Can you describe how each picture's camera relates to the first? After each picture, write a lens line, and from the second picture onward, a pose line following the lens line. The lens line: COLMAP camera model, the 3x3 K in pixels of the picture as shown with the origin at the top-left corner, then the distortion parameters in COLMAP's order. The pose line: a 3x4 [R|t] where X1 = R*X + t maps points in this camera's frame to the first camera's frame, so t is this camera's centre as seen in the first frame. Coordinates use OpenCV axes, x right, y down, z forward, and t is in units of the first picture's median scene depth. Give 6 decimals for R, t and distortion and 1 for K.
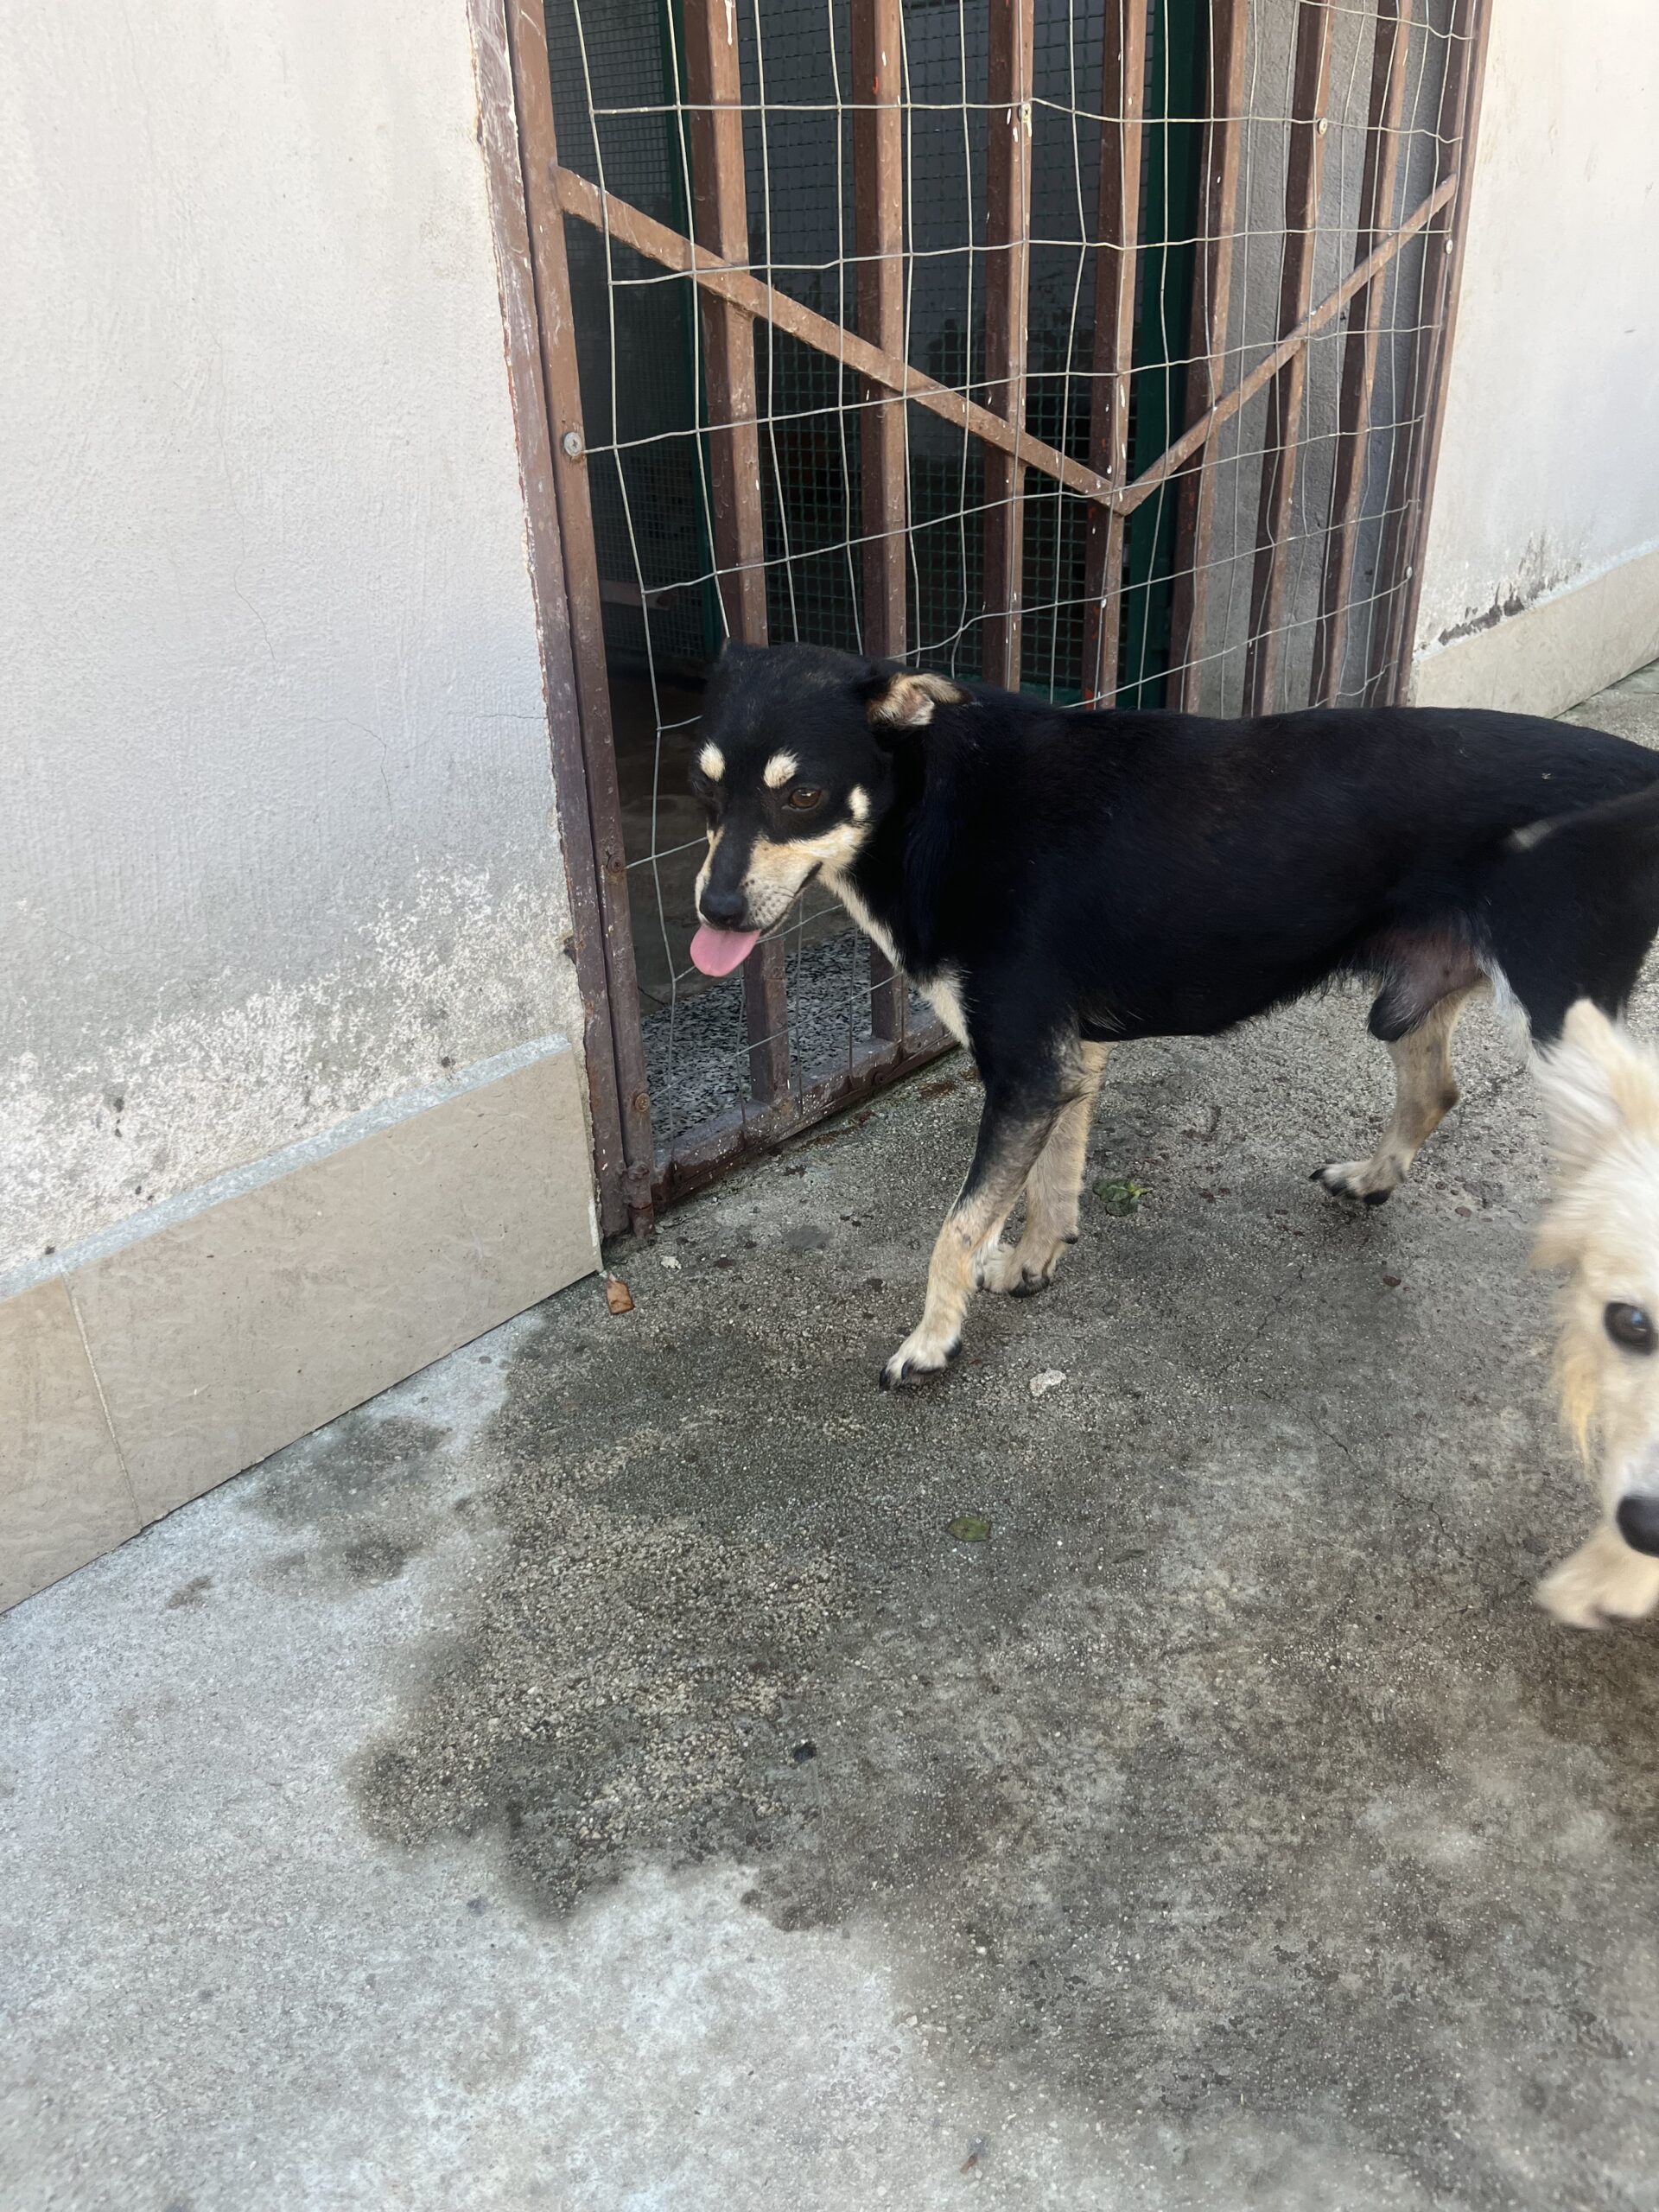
lens RADIAL K [[1695.4, 0, 839.6], [0, 1695.4, 1104.8], [0, 0, 1]] dist [0.041938, -0.053370]
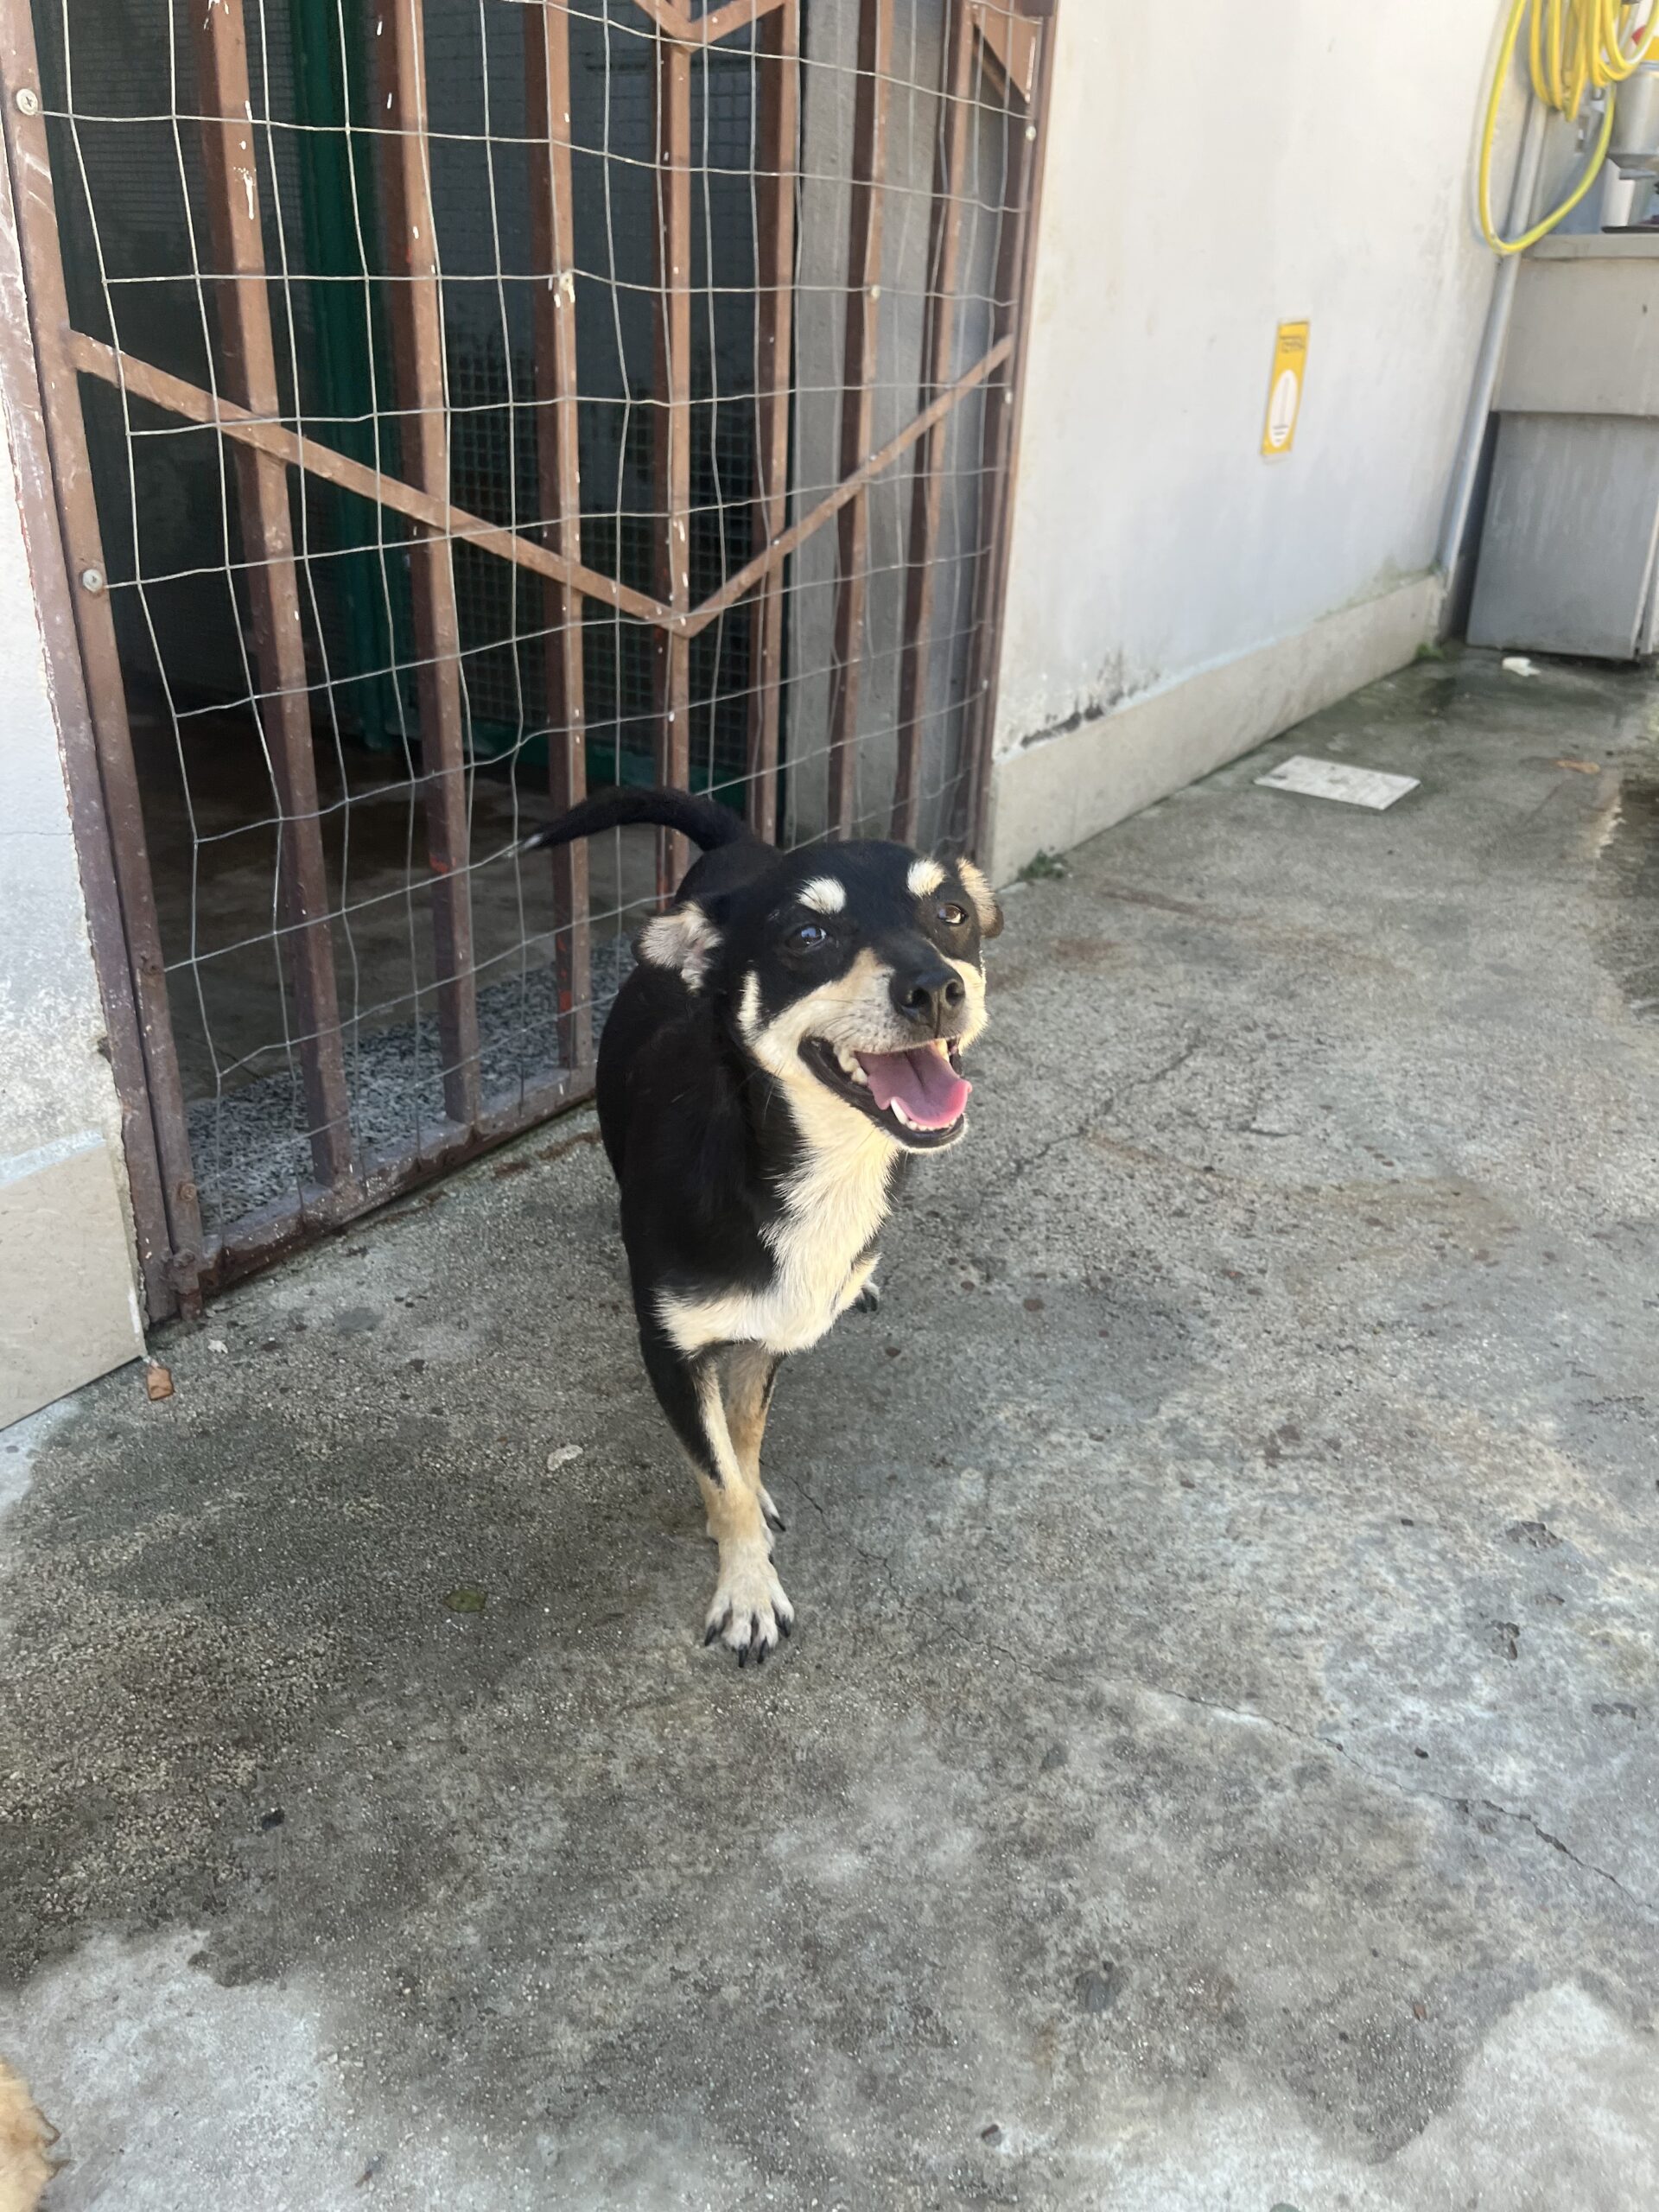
lens RADIAL K [[1713.5, 0, 829.5], [0, 1713.5, 1106.0], [0, 0, 1]] dist [0.040430, -0.037898]
pose [[0.987933, 0.006339, 0.154751, 0.136097], [-0.003668, 0.999839, -0.017543, -0.047185], [-0.154837, 0.016764, 0.987798, -0.124916]]
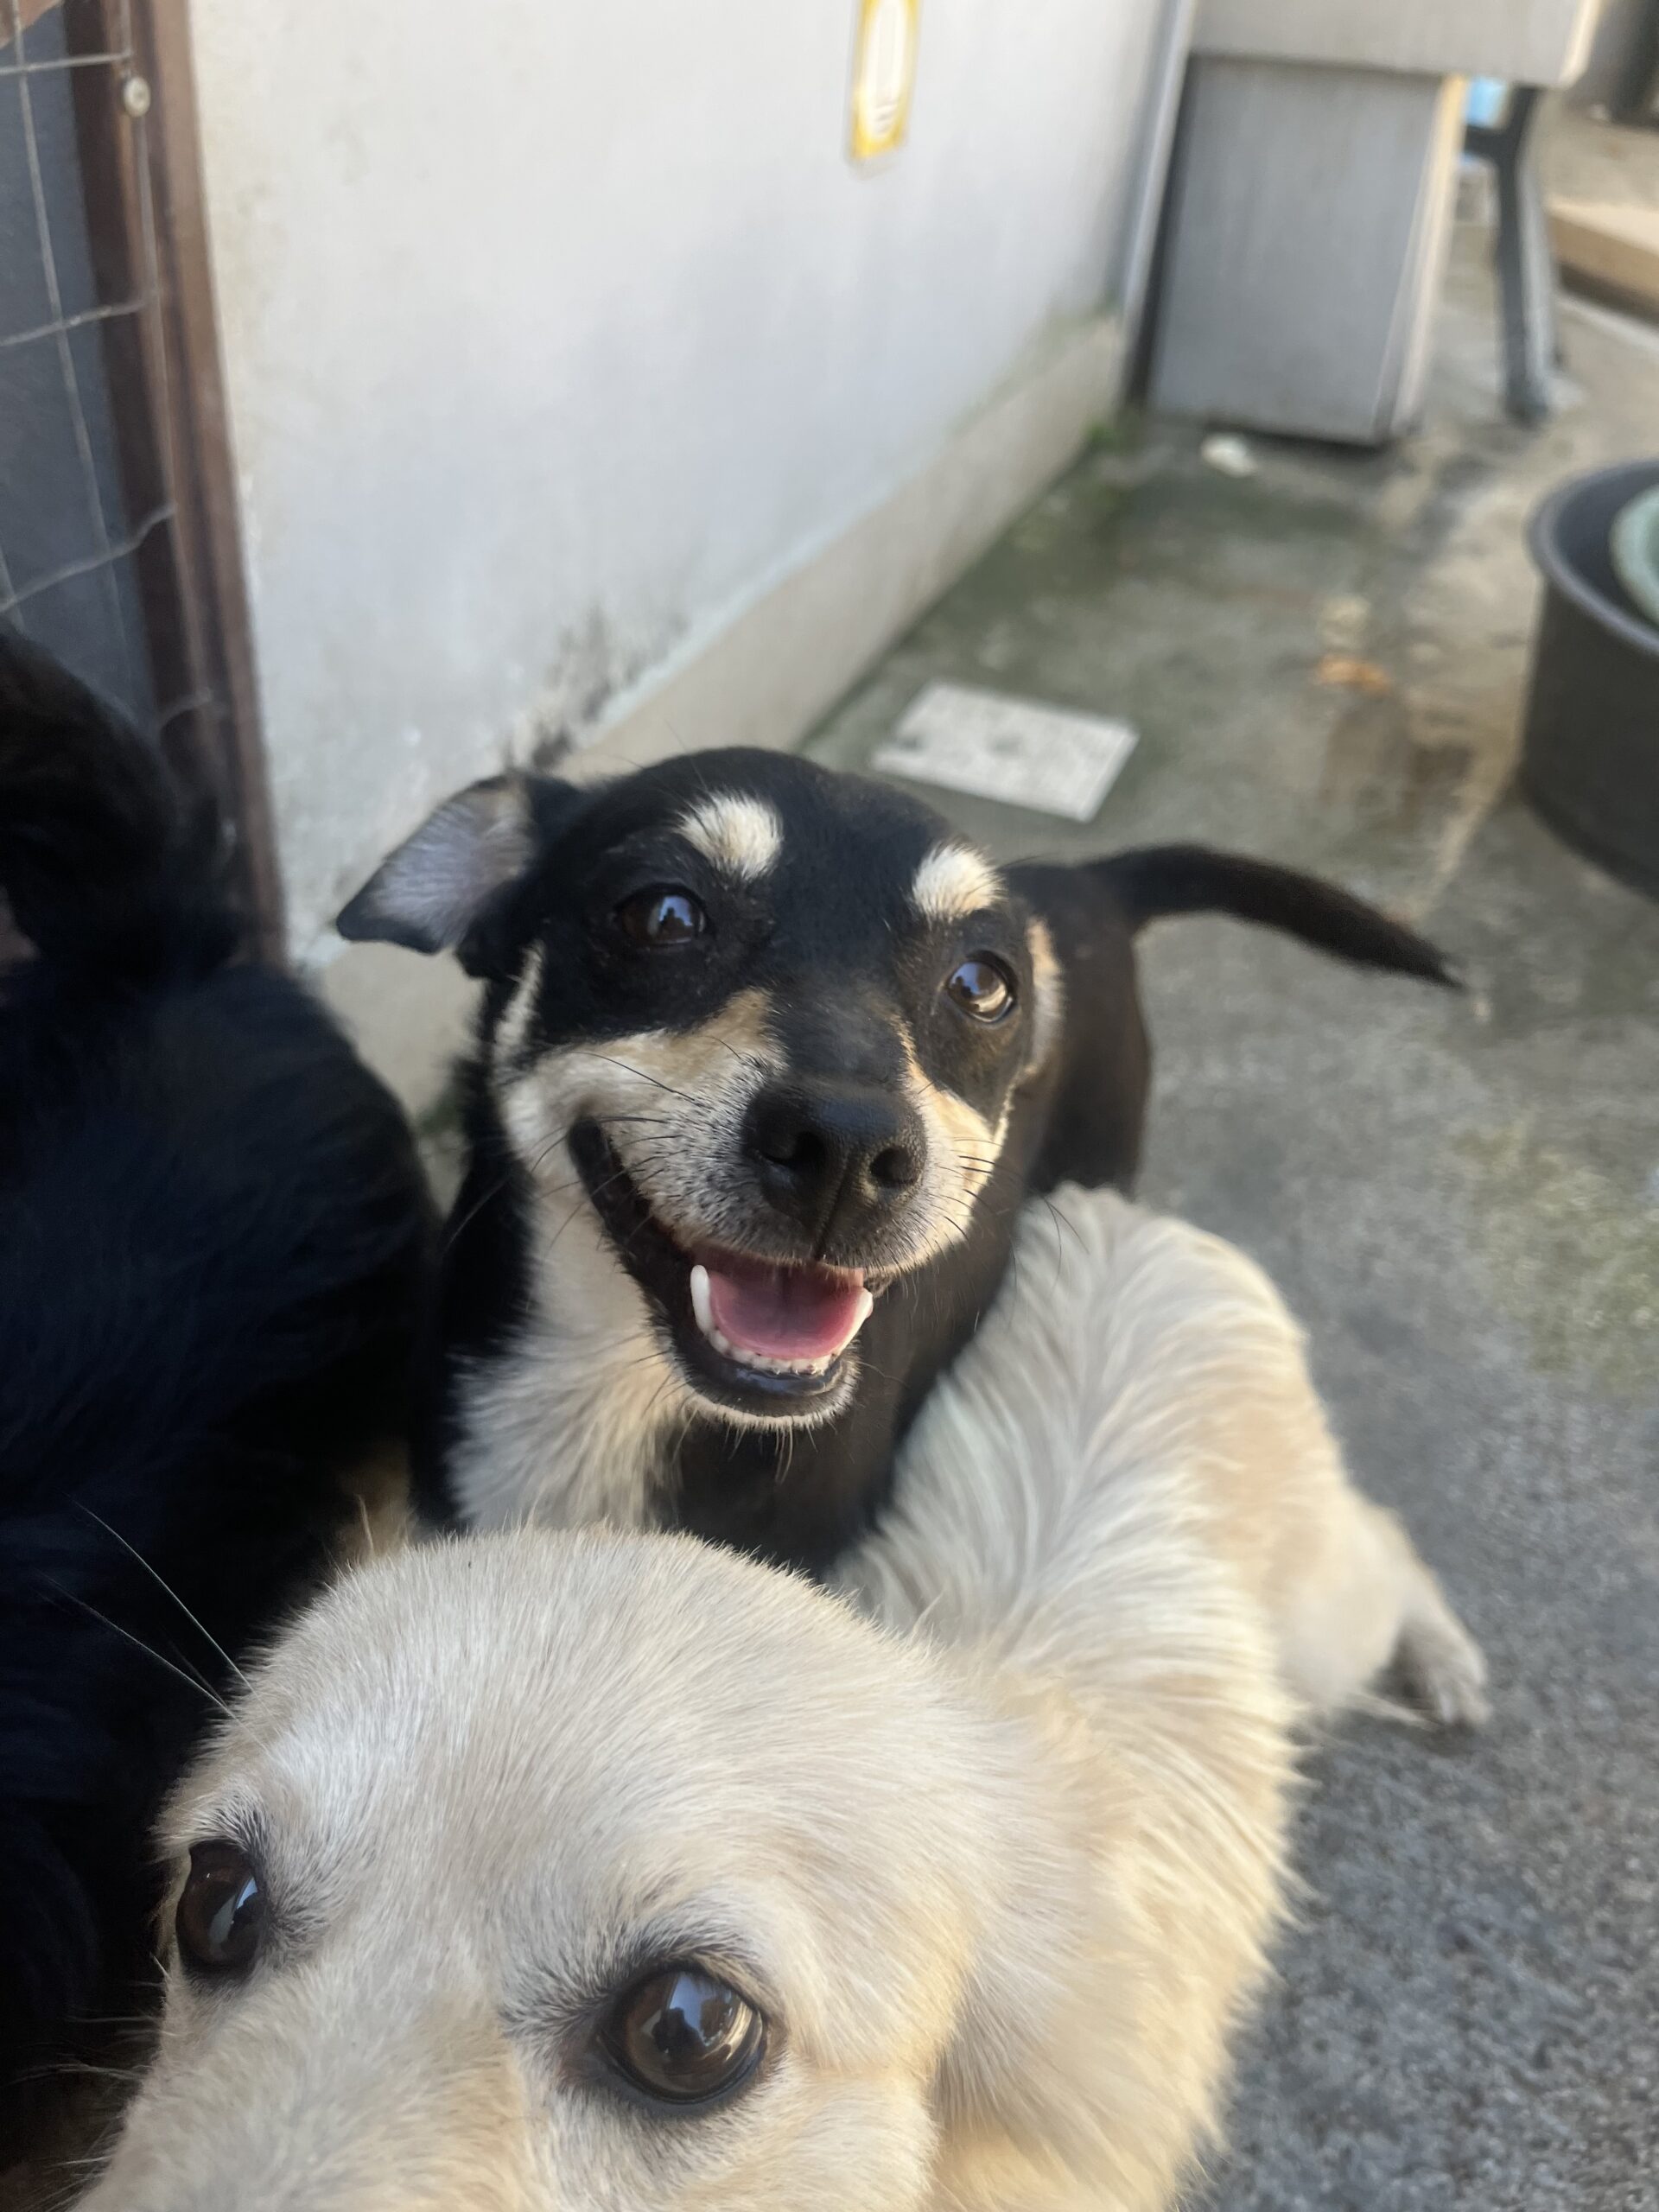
lens RADIAL K [[1720.4, 0, 835.4], [0, 1720.4, 1085.1], [0, 0, 1]] dist [0.064229, -0.107850]
pose [[0.929766, -0.116443, 0.349251, 0.630770], [0.059149, 0.983586, 0.170471, -0.629853], [-0.363368, -0.137841, 0.921392, 1.033784]]
